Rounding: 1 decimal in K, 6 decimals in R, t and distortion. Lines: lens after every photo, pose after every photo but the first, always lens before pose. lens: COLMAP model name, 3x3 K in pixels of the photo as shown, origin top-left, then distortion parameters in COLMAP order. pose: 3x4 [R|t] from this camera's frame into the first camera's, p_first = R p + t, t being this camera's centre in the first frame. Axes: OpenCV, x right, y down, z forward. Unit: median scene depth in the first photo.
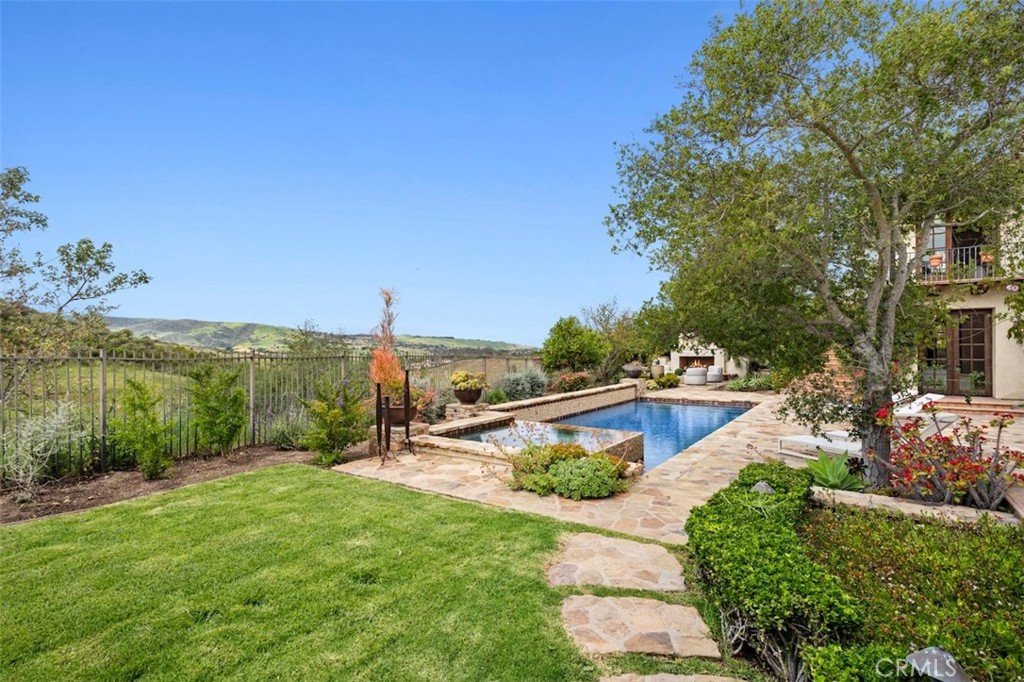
lens RADIAL K [[500.4, 0, 514.7], [0, 500.4, 348.5], [0, 0, 1]] dist [0.012155, -0.000915]
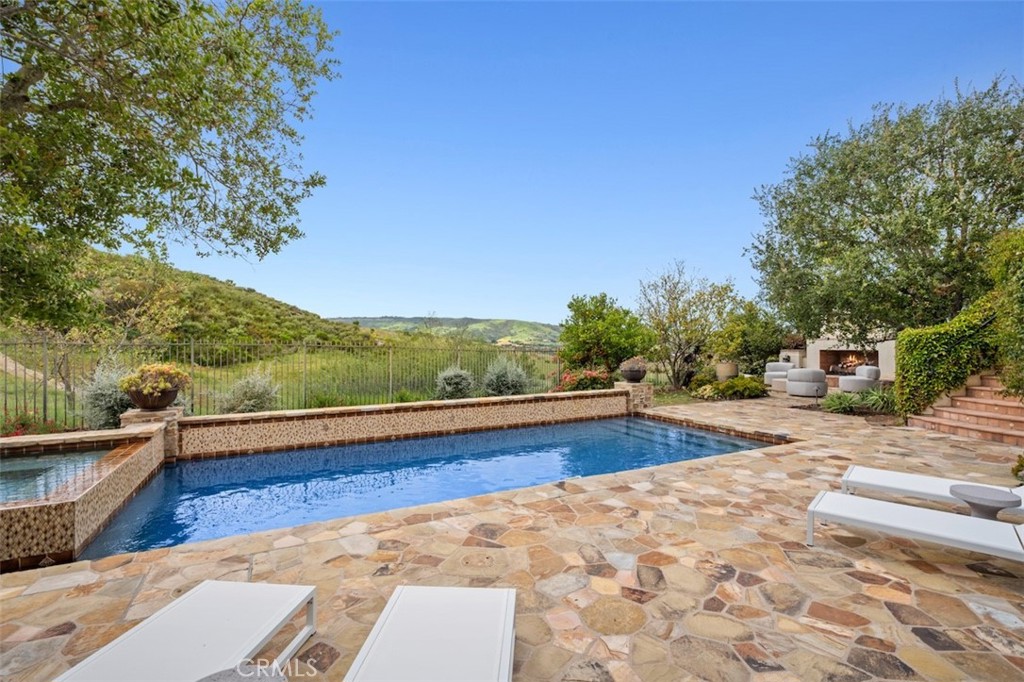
lens RADIAL K [[475.7, 0, 517.4], [0, 475.7, 340.8], [0, 0, 1]] dist [-0.002602, 0.000243]
pose [[0.880914, 0.000287, -0.473276, 0.399194], [-0.000848, 0.999999, -0.000972, 0.008521], [0.473275, 0.001257, 0.880914, 0.393553]]
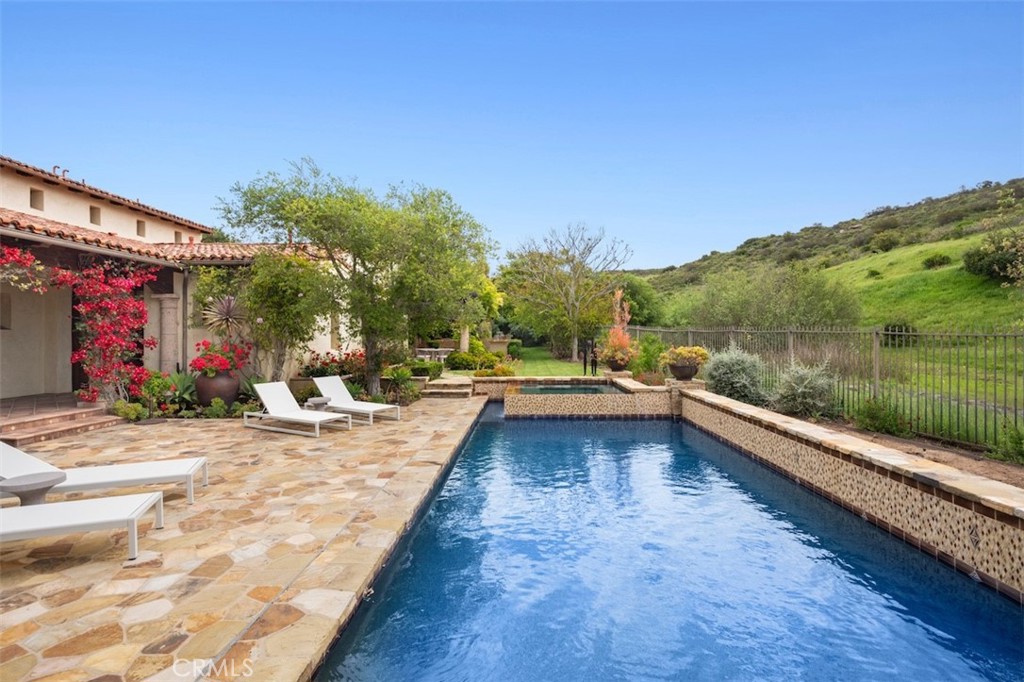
lens RADIAL K [[500.4, 0, 511.1], [0, 500.4, 336.5], [0, 0, 1]] dist [0.012155, -0.000915]
pose [[-0.842331, 0.012926, -0.538805, 0.420209], [0.010952, 0.999916, 0.006866, 0.010221], [0.538849, -0.000117, -0.842402, 0.972752]]
